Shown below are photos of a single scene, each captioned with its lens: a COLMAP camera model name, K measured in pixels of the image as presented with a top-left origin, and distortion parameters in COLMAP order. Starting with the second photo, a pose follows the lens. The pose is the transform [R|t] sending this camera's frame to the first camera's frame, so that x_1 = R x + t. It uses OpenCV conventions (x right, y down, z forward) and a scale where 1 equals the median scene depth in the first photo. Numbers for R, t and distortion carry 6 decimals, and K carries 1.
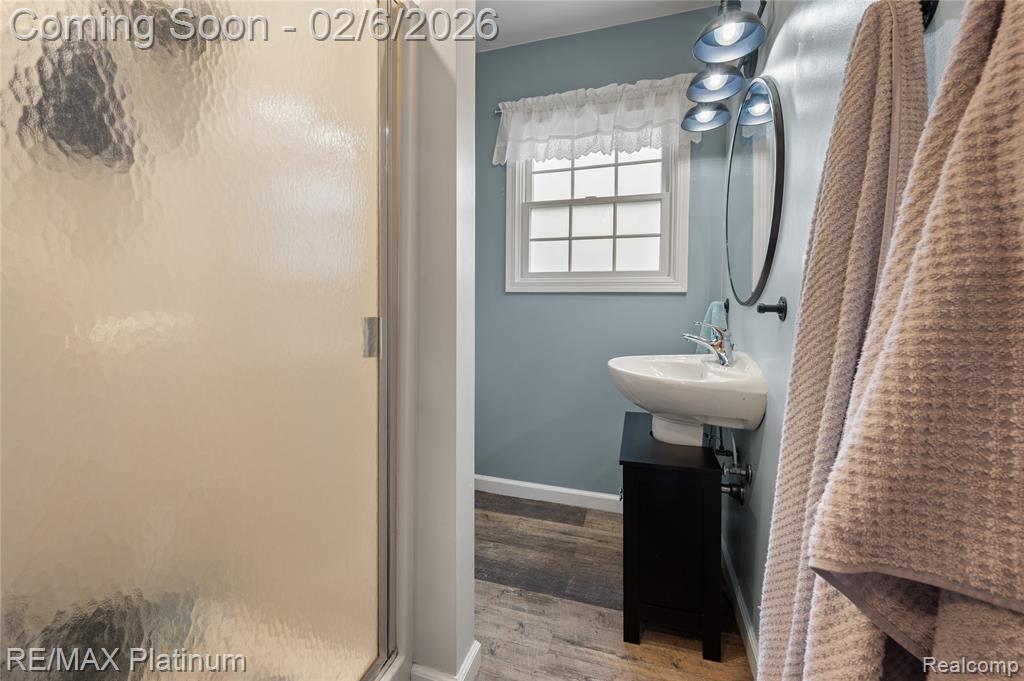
lens RADIAL K [[416.1, 0, 505.5], [0, 416.1, 318.2], [0, 0, 1]] dist [-0.004525, 0.000251]
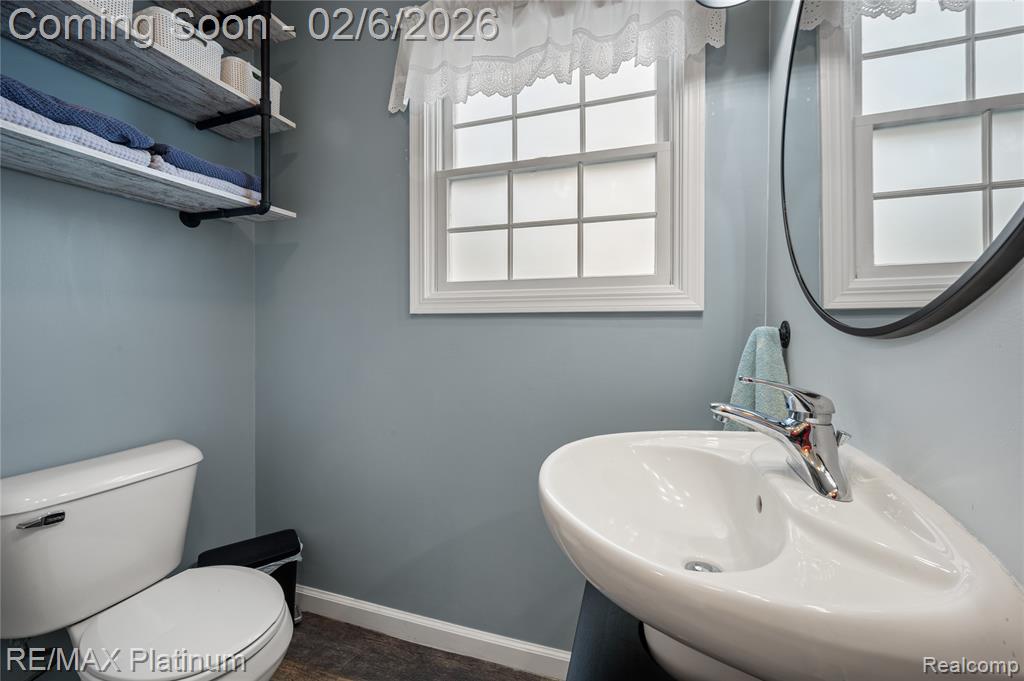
lens RADIAL K [[416.1, 0, 507.5], [0, 416.1, 332.4], [0, 0, 1]] dist [-0.004525, 0.000251]
pose [[0.999964, -0.005756, 0.006159, 0.152816], [0.005933, 0.999559, -0.029090, -0.016779], [-0.005989, 0.029125, 0.999558, 0.404304]]
